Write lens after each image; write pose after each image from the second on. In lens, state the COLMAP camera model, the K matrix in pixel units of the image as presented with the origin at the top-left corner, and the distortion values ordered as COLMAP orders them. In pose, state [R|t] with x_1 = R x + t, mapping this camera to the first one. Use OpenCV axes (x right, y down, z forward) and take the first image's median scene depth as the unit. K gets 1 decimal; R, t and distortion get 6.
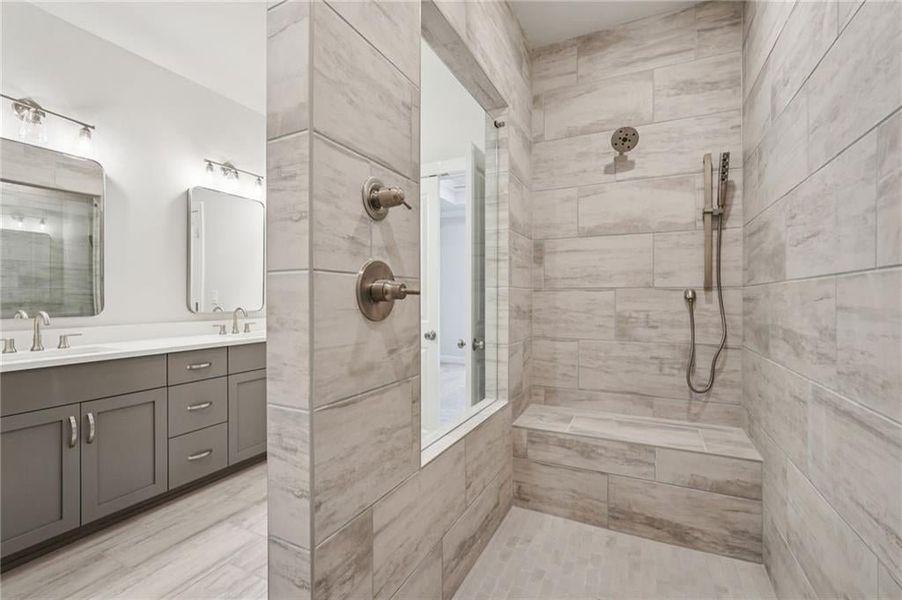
lens RADIAL K [[400.5, 0, 451.9], [0, 400.5, 298.8], [0, 0, 1]] dist [-0.011939, 0.007607]
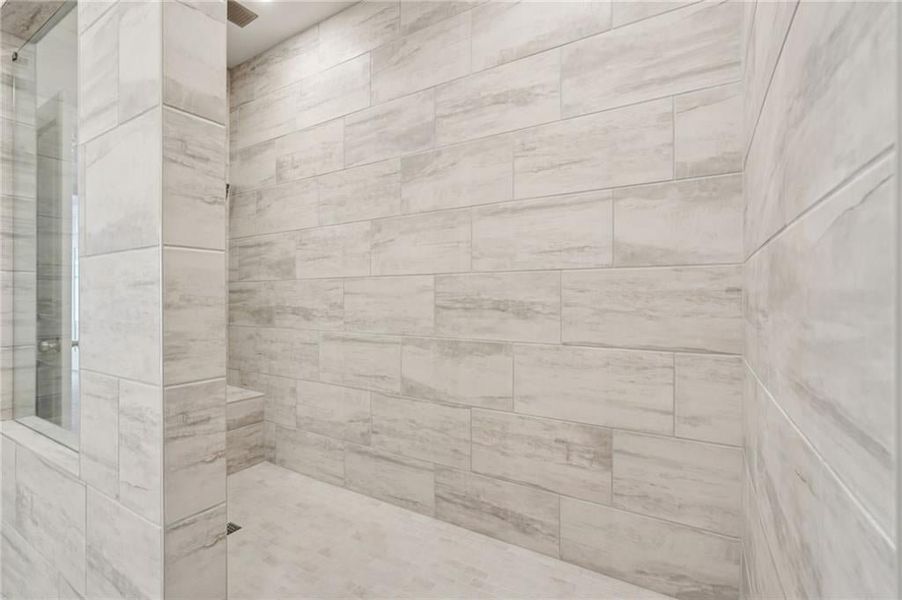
lens RADIAL K [[400.5, 0, 453.0], [0, 400.5, 297.6], [0, 0, 1]] dist [-0.011939, 0.007607]
pose [[0.086657, 0.000463, 0.996238, -1.294516], [0.000711, 1.000000, -0.000527, 0.053726], [-0.996238, 0.000754, 0.086657, 0.242786]]
